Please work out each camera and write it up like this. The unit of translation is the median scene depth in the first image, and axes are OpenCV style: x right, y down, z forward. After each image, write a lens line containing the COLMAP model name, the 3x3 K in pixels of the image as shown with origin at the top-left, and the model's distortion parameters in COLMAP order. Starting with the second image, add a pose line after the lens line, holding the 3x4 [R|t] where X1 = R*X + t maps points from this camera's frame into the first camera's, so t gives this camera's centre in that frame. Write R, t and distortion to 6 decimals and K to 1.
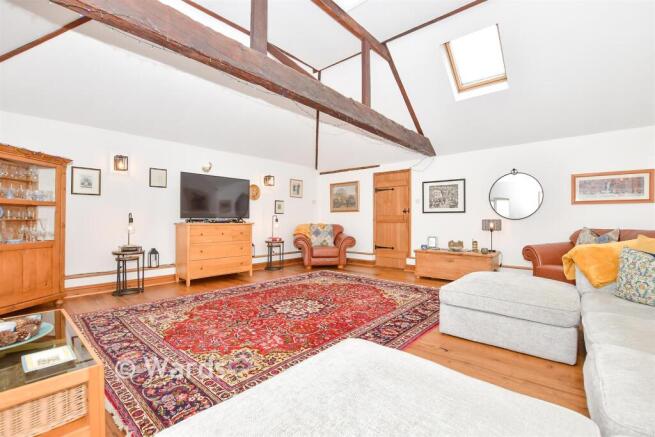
lens RADIAL K [[291.4, 0, 331.0], [0, 291.4, 219.4], [0, 0, 1]] dist [-0.028512, 0.001298]
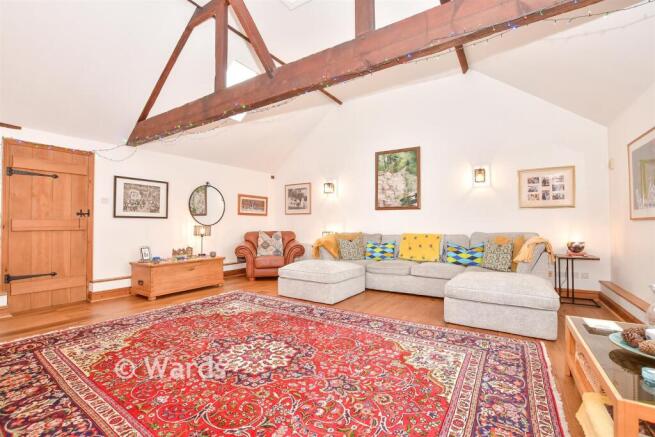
lens RADIAL K [[291.4, 0, 328.7], [0, 291.4, 216.5], [0, 0, 1]] dist [-0.028512, 0.001298]
pose [[-0.140927, 0.026284, 0.989671, -0.597432], [0.003014, 0.999654, -0.026120, -0.004004], [-0.990015, -0.000698, -0.140957, 0.686553]]
